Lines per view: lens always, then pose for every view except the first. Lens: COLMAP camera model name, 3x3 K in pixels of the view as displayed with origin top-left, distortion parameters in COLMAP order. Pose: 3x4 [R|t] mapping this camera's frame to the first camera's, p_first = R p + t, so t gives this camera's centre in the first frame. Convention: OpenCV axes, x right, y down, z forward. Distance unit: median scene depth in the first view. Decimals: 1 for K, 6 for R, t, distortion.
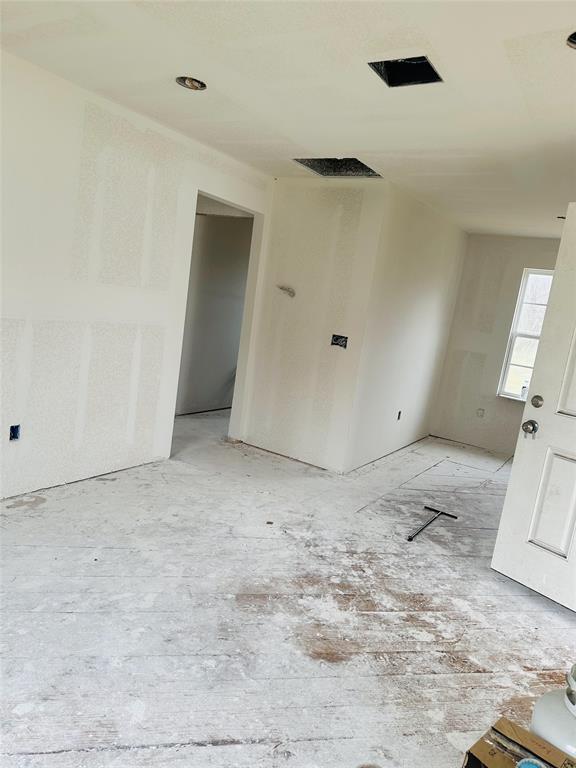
lens RADIAL K [[546.0, 0, 287.9], [0, 546.0, 386.3], [0, 0, 1]] dist [0.079805, -0.083286]
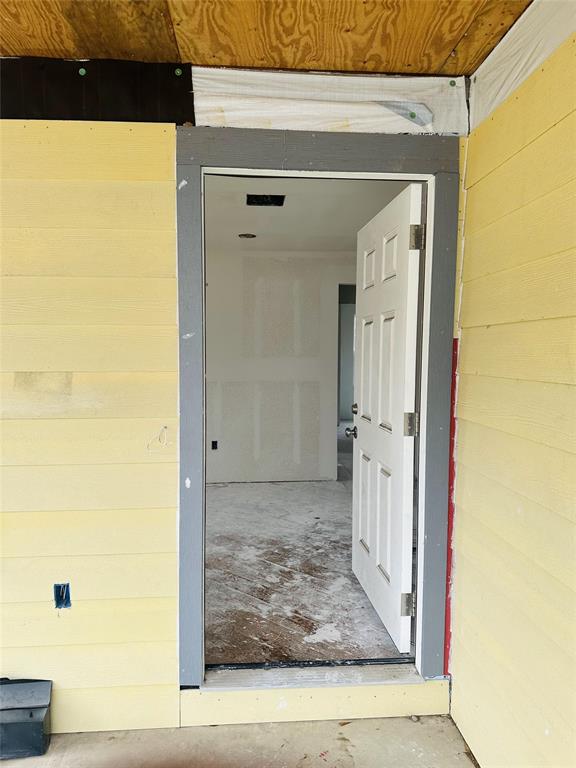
lens RADIAL K [[546.0, 0, 286.3], [0, 546.0, 386.3], [0, 0, 1]] dist [0.079805, -0.083286]
pose [[0.576600, -0.089107, -0.812153, 1.166442], [-0.052783, 0.987896, -0.145863, 0.151987], [0.815320, 0.126973, 0.564917, 0.177655]]
